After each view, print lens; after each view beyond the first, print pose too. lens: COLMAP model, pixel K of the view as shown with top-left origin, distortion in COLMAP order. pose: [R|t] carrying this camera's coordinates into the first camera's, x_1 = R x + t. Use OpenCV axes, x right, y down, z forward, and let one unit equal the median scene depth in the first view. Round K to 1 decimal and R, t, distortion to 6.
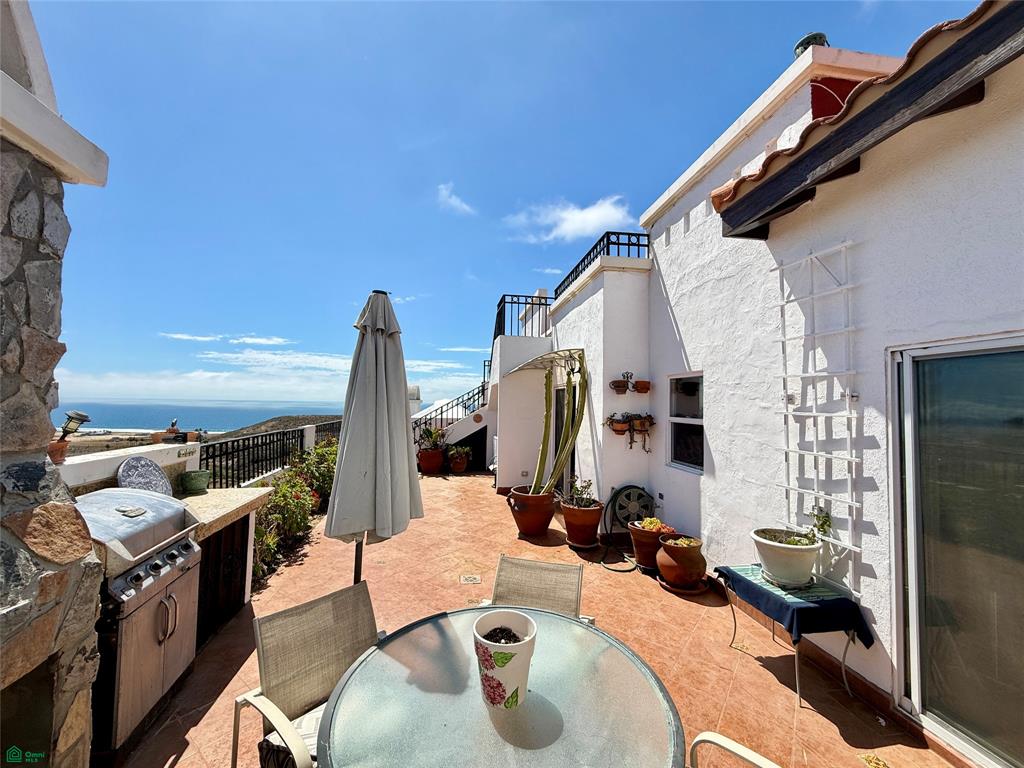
lens RADIAL K [[408.1, 0, 511.9], [0, 408.1, 384.0], [0, 0, 1]] dist [0.000174, 0.000889]
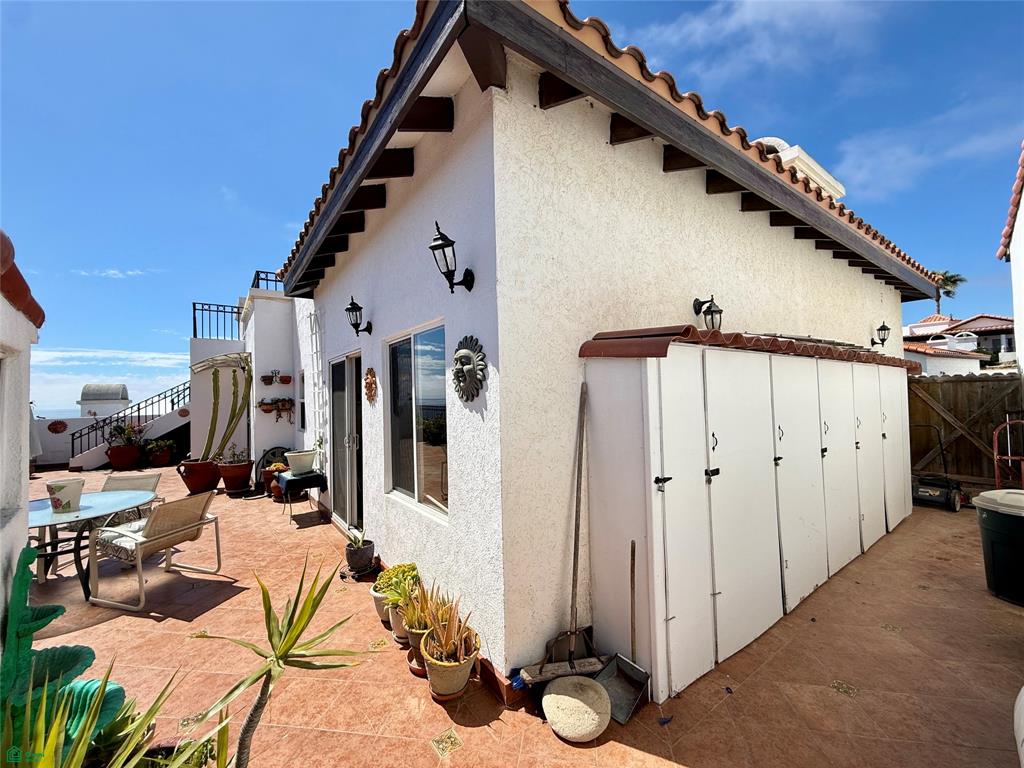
lens RADIAL K [[408.1, 0, 507.1], [0, 408.1, 384.3], [0, 0, 1]] dist [0.000174, 0.000889]
pose [[0.883645, -0.026606, 0.467402, 0.334987], [0.019188, 0.999603, 0.020625, 0.008212], [-0.467765, -0.009256, 0.883805, -0.670127]]
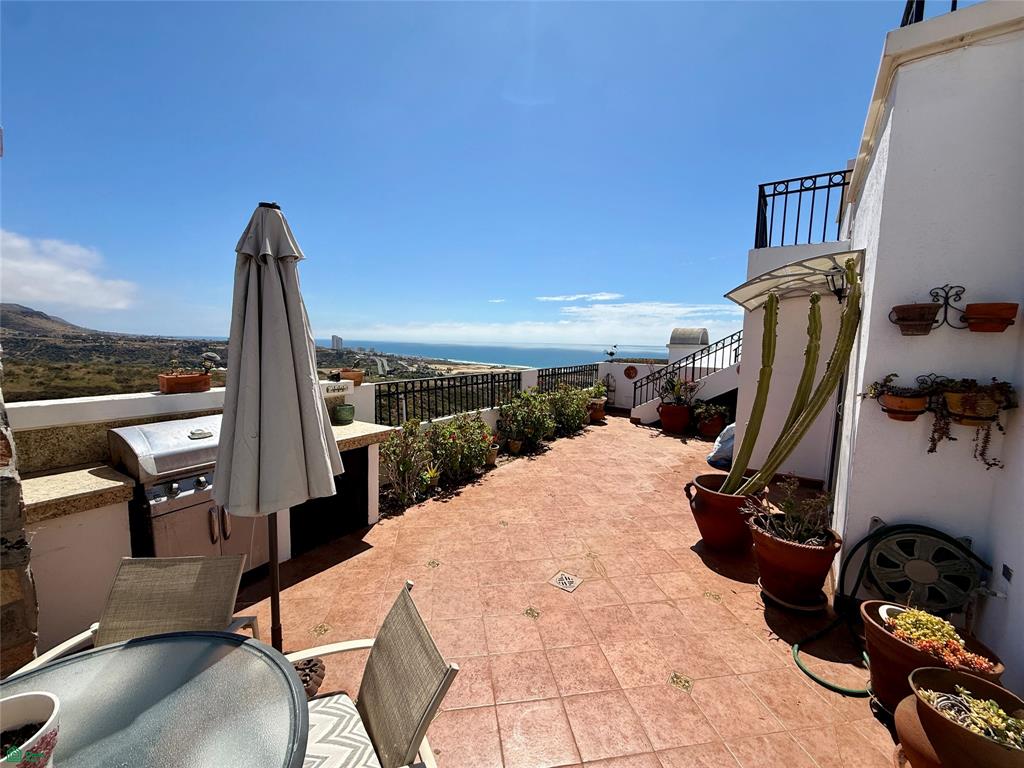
lens RADIAL K [[408.1, 0, 510.8], [0, 408.1, 385.0], [0, 0, 1]] dist [0.000174, 0.000889]
pose [[0.721995, 0.072279, -0.688113, 0.255842], [0.023699, 0.991362, 0.128998, 0.010534], [0.691492, -0.109443, 0.714045, 0.334589]]
